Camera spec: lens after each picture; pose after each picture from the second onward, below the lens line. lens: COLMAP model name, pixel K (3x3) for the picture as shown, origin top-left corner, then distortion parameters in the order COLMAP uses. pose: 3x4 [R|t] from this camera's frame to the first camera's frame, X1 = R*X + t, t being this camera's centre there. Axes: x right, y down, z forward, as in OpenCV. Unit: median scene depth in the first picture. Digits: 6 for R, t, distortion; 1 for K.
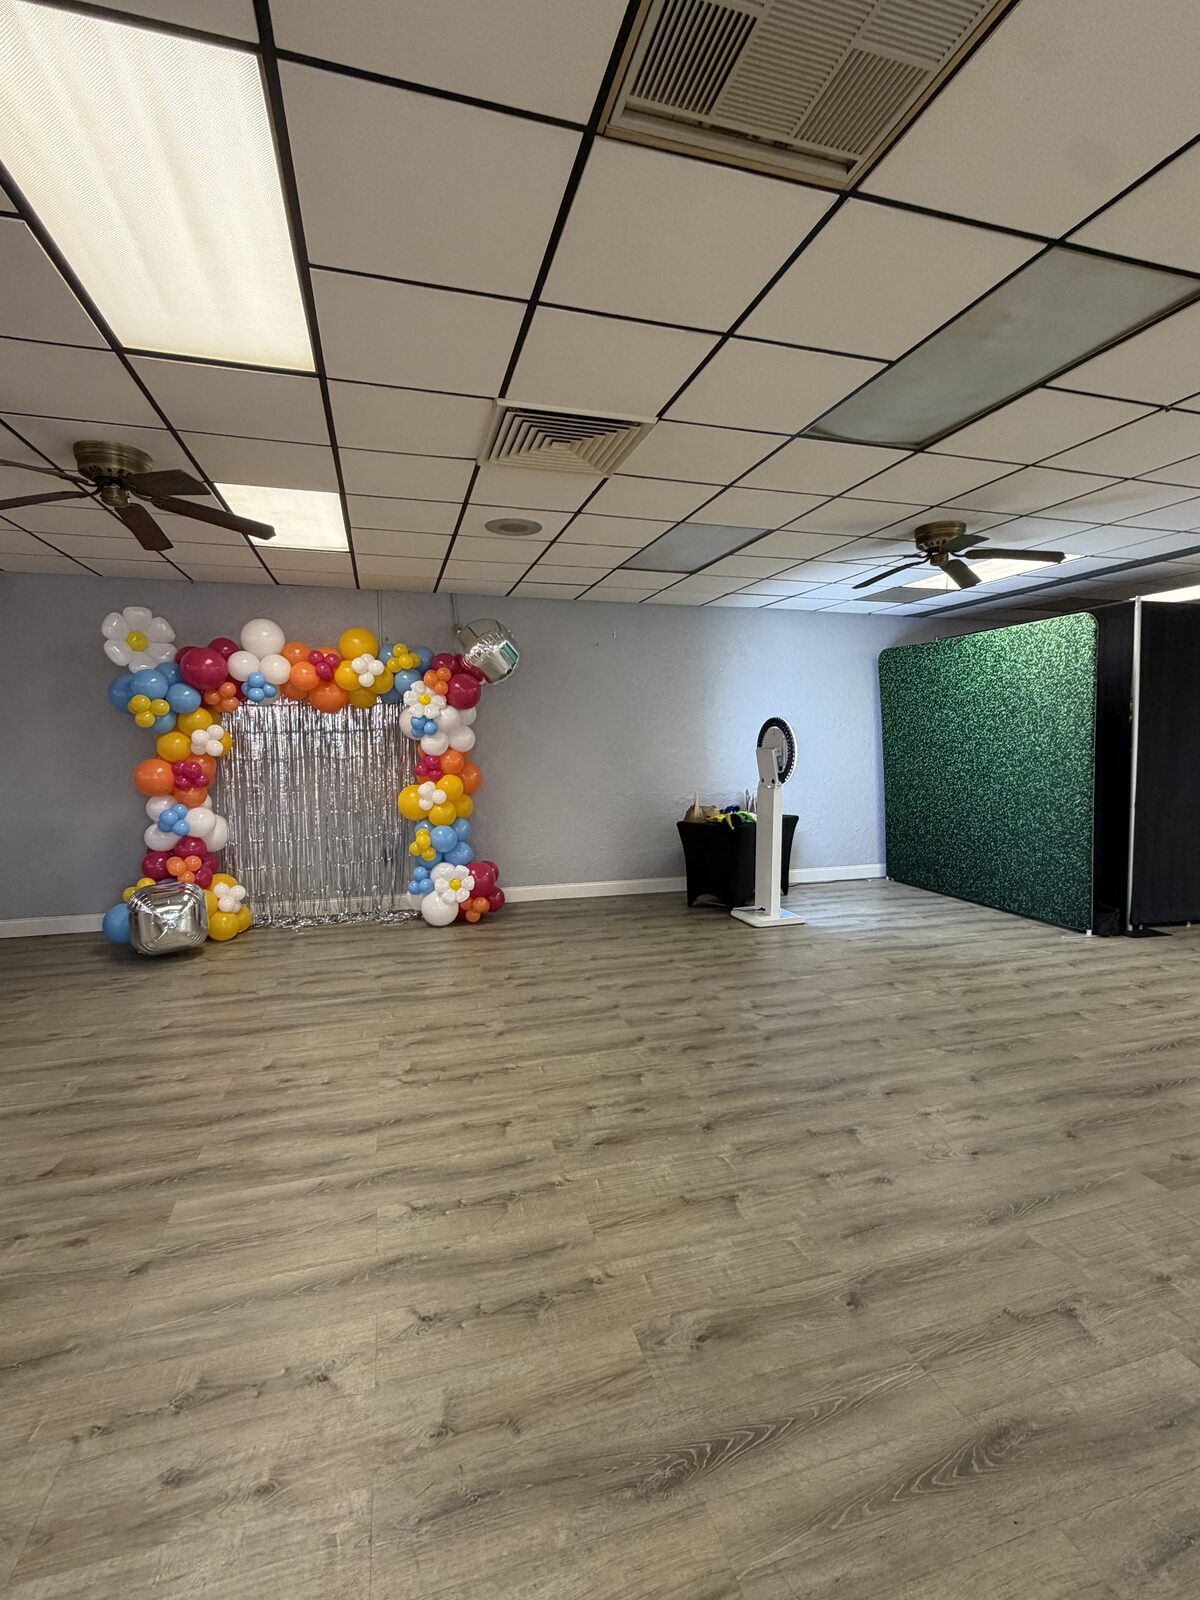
lens RADIAL K [[728.0, 0, 600.0], [0, 728.0, 800.0], [0, 0, 1]] dist [-0.000089, 0.000123]
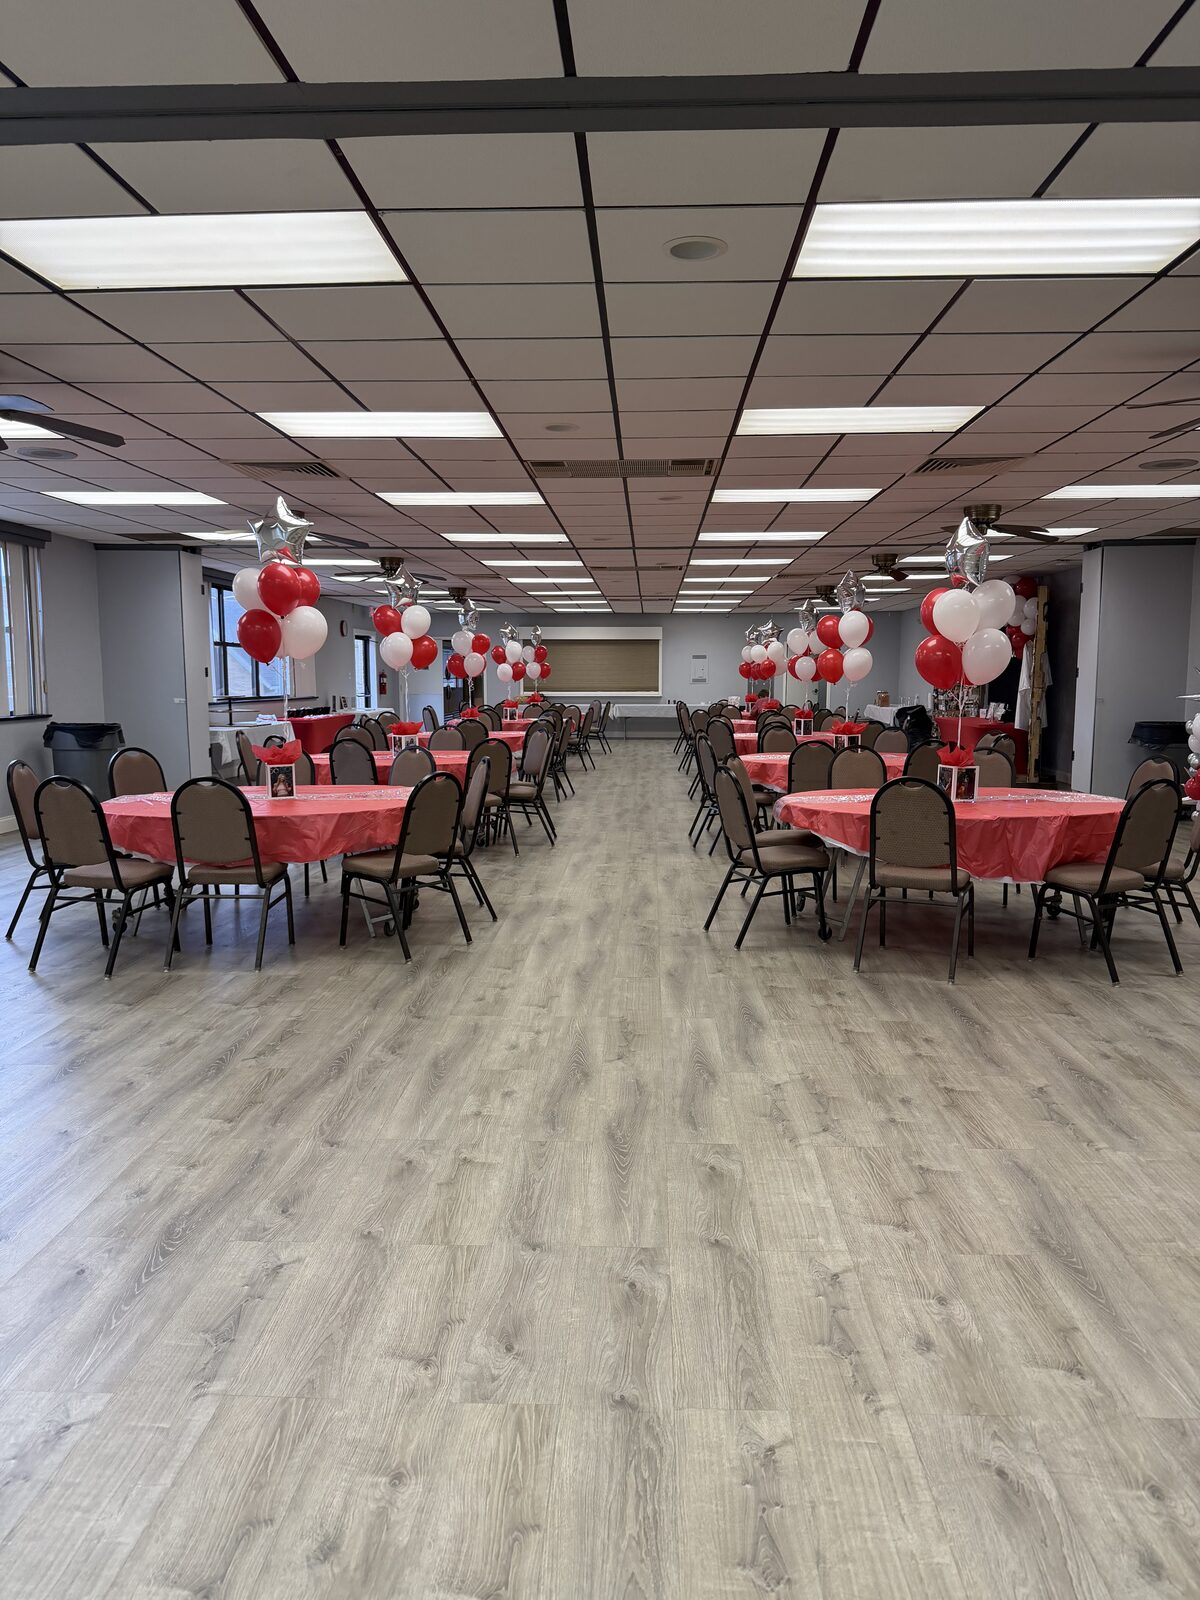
lens RADIAL K [[1120.2, 0, 600.0], [0, 1120.2, 800.0], [0, 0, 1]] dist [0.117293, -0.094193]
pose [[-0.327111, 0.113164, -0.938186, 1.981414], [-0.075770, 0.986466, 0.145405, -0.077345], [0.941944, 0.118650, -0.314109, 0.893452]]
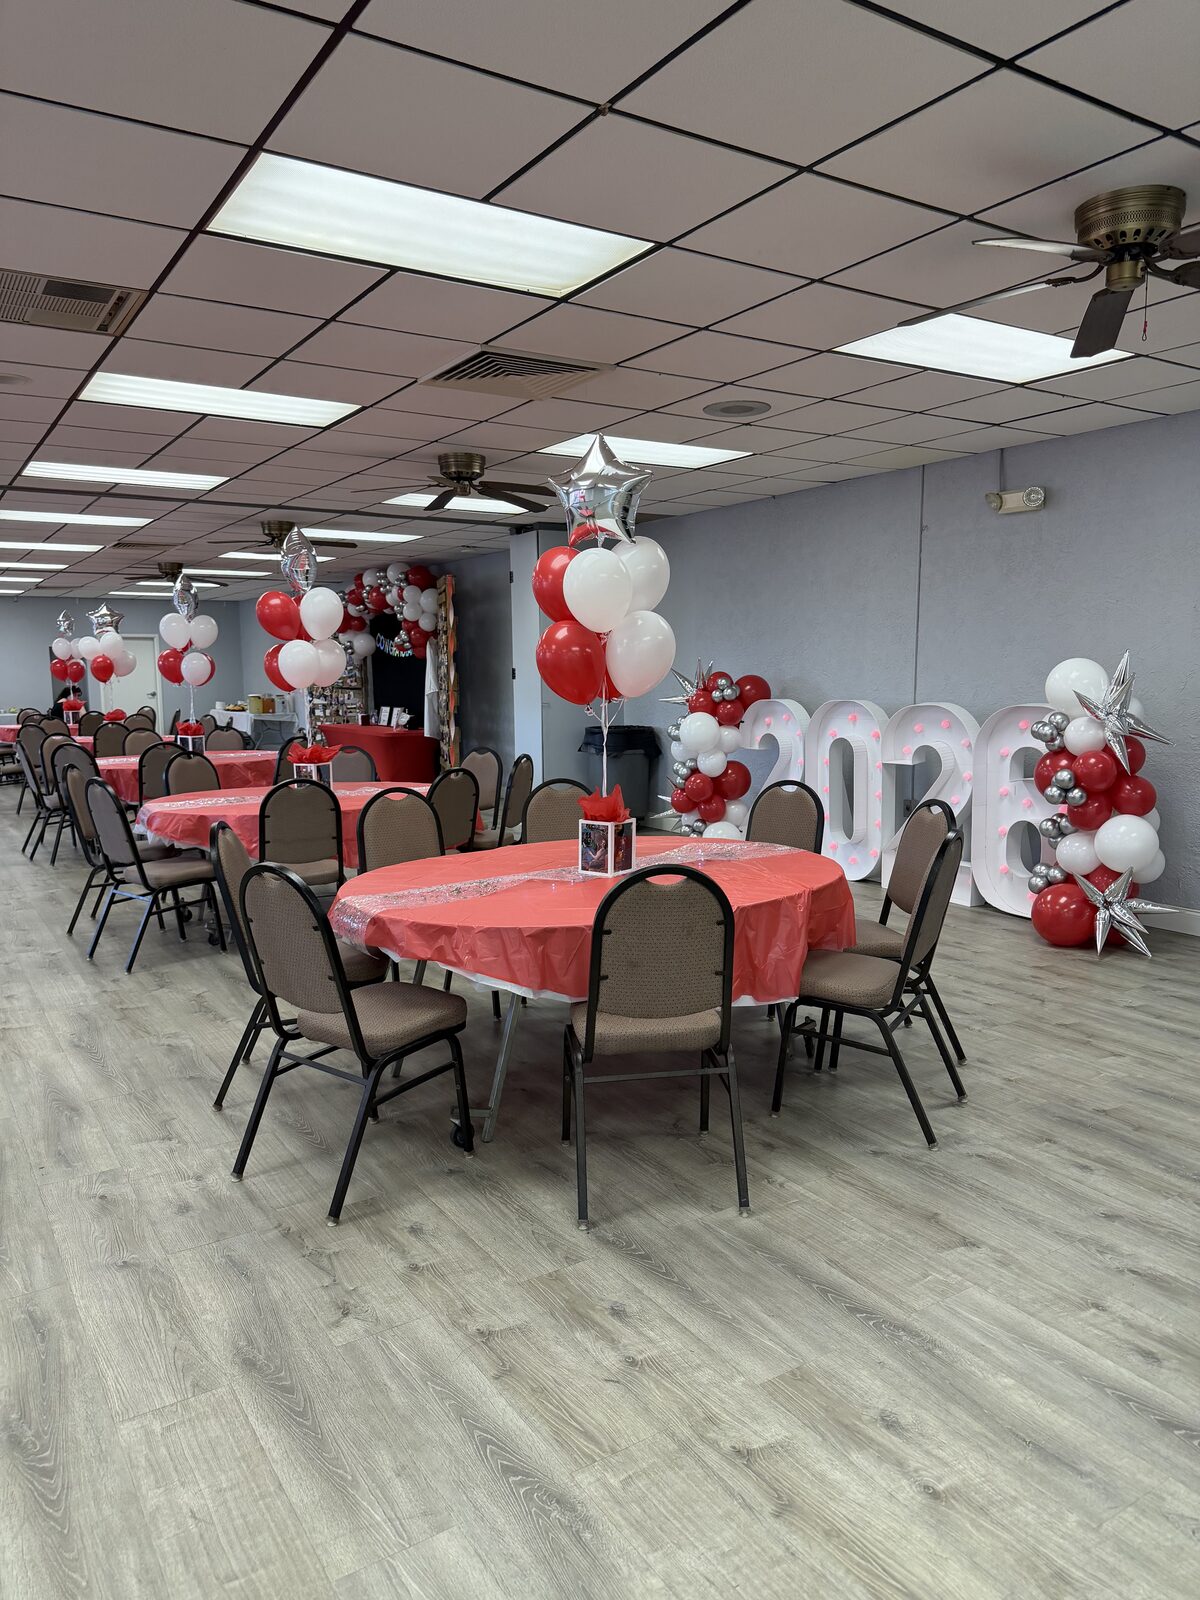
lens RADIAL K [[1125.3, 0, 600.0], [0, 1125.3, 800.0], [0, 0, 1]] dist [0.028497, -0.038200]
pose [[0.278537, 0.116675, -0.953312, 1.272617], [-0.073111, 0.992289, 0.100084, -0.049521], [0.957639, 0.041821, 0.284919, 0.556324]]
